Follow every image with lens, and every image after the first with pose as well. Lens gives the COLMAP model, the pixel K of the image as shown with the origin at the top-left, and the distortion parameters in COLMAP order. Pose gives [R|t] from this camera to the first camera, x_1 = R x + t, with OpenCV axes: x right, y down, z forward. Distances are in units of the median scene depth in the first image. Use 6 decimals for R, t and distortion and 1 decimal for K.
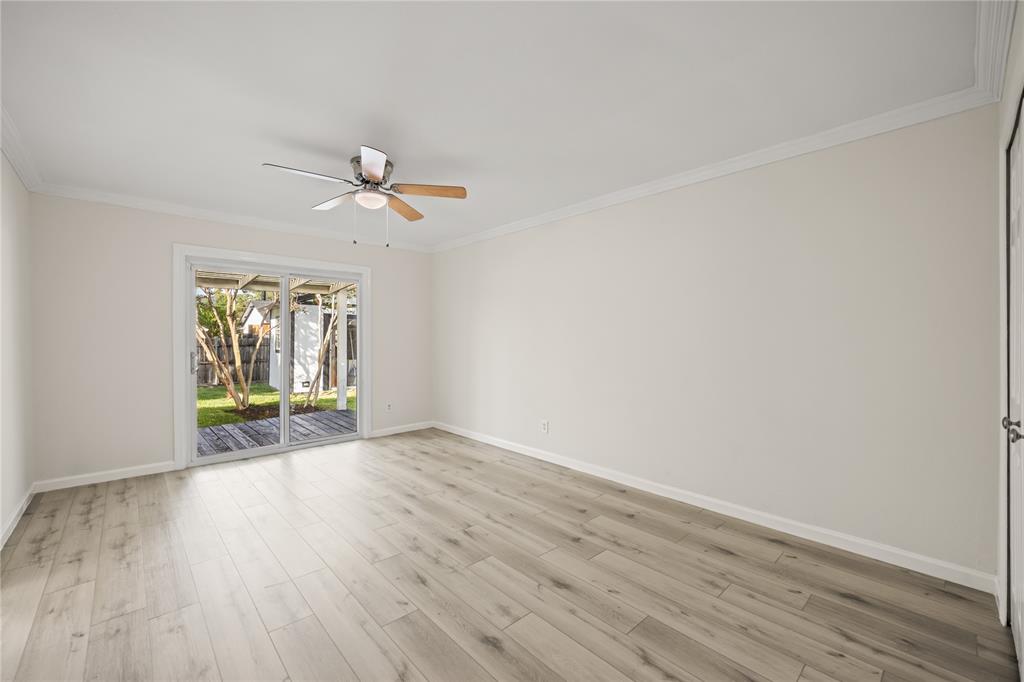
lens RADIAL K [[417.2, 0, 513.8], [0, 417.2, 336.1], [0, 0, 1]] dist [-0.003134, -0.000537]
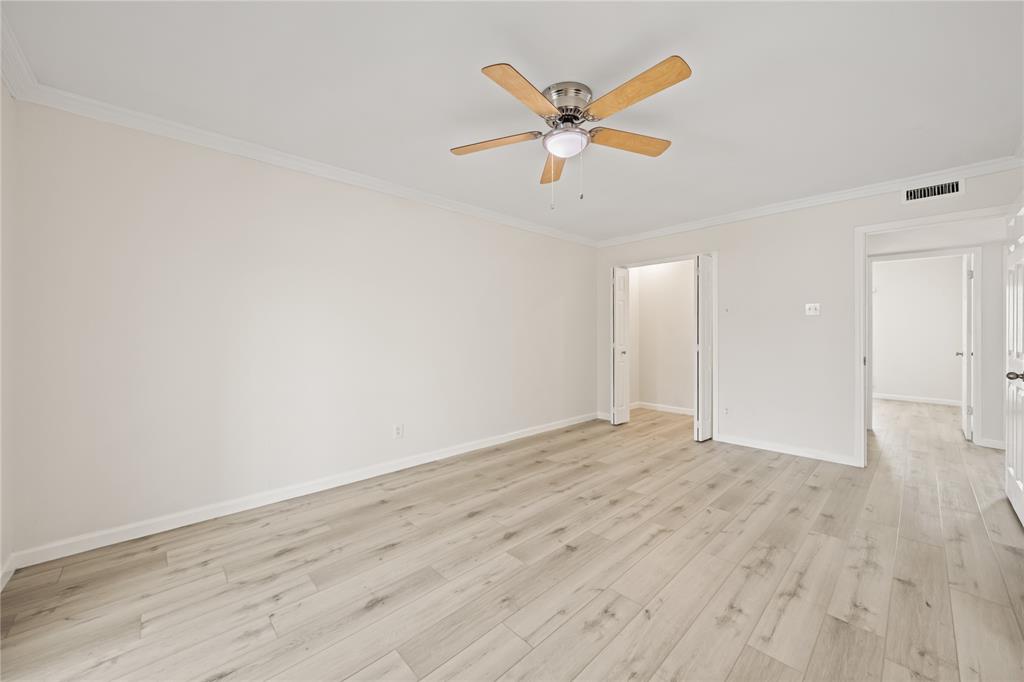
lens RADIAL K [[387.7, 0, 508.2], [0, 387.7, 335.6], [0, 0, 1]] dist [-0.002128, -0.000526]
pose [[0.000018, -0.010477, 0.999945, -1.088162], [0.000733, 0.999945, 0.010477, 0.016814], [-1.000000, 0.000733, 0.000026, 1.156422]]
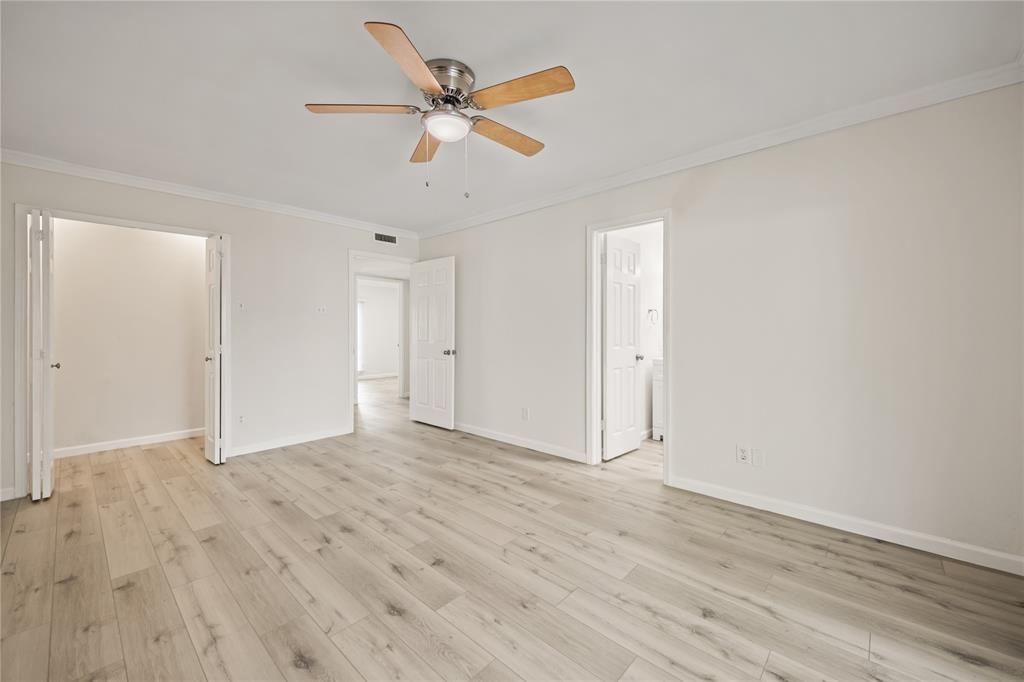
lens RADIAL K [[410.6, 0, 514.1], [0, 410.6, 335.3], [0, 0, 1]] dist [0.000807, -0.000734]
pose [[-0.996844, 0.002497, -0.079346, -0.415076], [0.001250, 0.999875, 0.015761, 0.016758], [0.079375, 0.015612, -0.996723, 1.780959]]
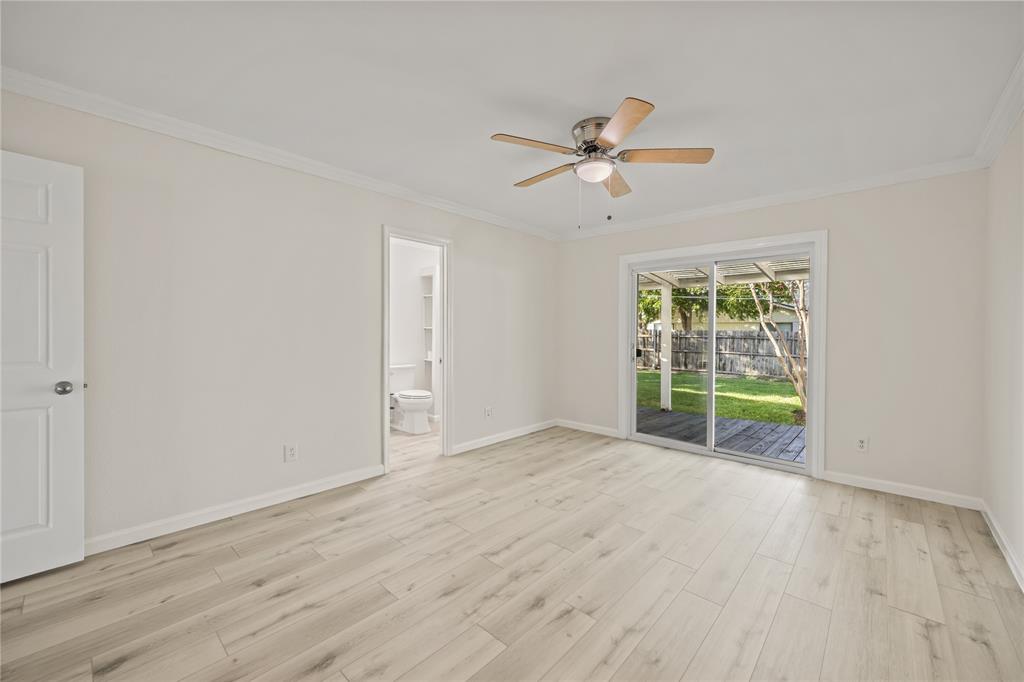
lens RADIAL K [[410.6, 0, 511.1], [0, 410.6, 339.2], [0, 0, 1]] dist [0.000807, -0.000734]
pose [[0.083791, 0.022972, -0.996219, 0.511365], [-0.007785, 0.999719, 0.022398, 0.004431], [0.996453, 0.005879, 0.083946, 0.793897]]
